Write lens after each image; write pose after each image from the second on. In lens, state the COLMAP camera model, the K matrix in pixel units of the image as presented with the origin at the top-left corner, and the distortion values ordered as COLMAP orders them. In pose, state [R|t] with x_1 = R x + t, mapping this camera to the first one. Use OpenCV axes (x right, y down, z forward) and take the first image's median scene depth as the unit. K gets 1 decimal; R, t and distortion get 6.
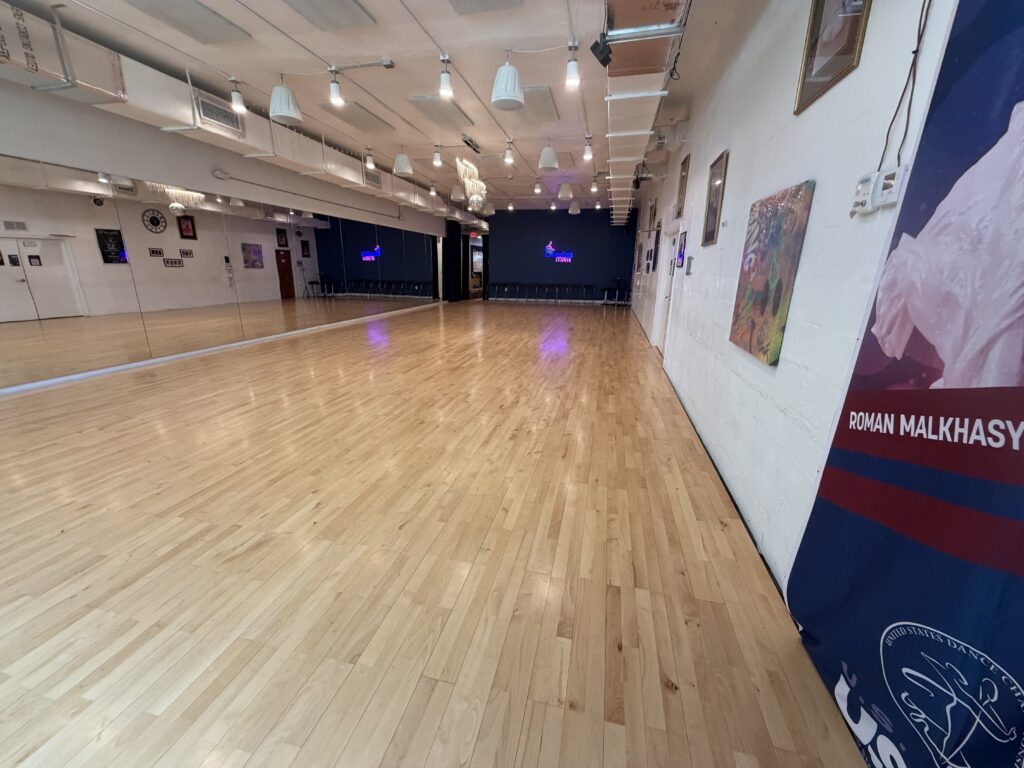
lens RADIAL K [[407.7, 0, 506.7], [0, 407.7, 383.5], [0, 0, 1]] dist [-0.001012, -0.000037]
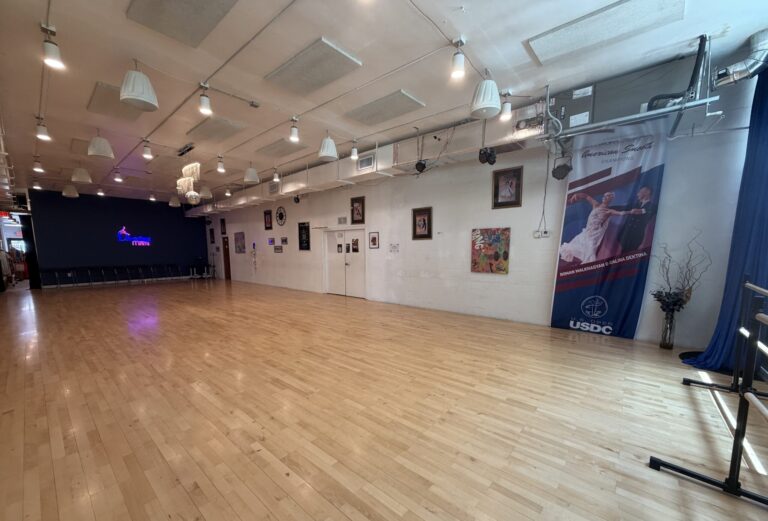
lens RADIAL K [[309.4, 0, 384.9], [0, 309.4, 280.0], [0, 0, 1]] dist [-0.001261, -0.000171]
pose [[0.450235, -0.102148, 0.887048, -1.610270], [0.254679, 0.966859, -0.017927, -0.149595], [-0.855820, 0.233984, 0.461328, 0.453819]]
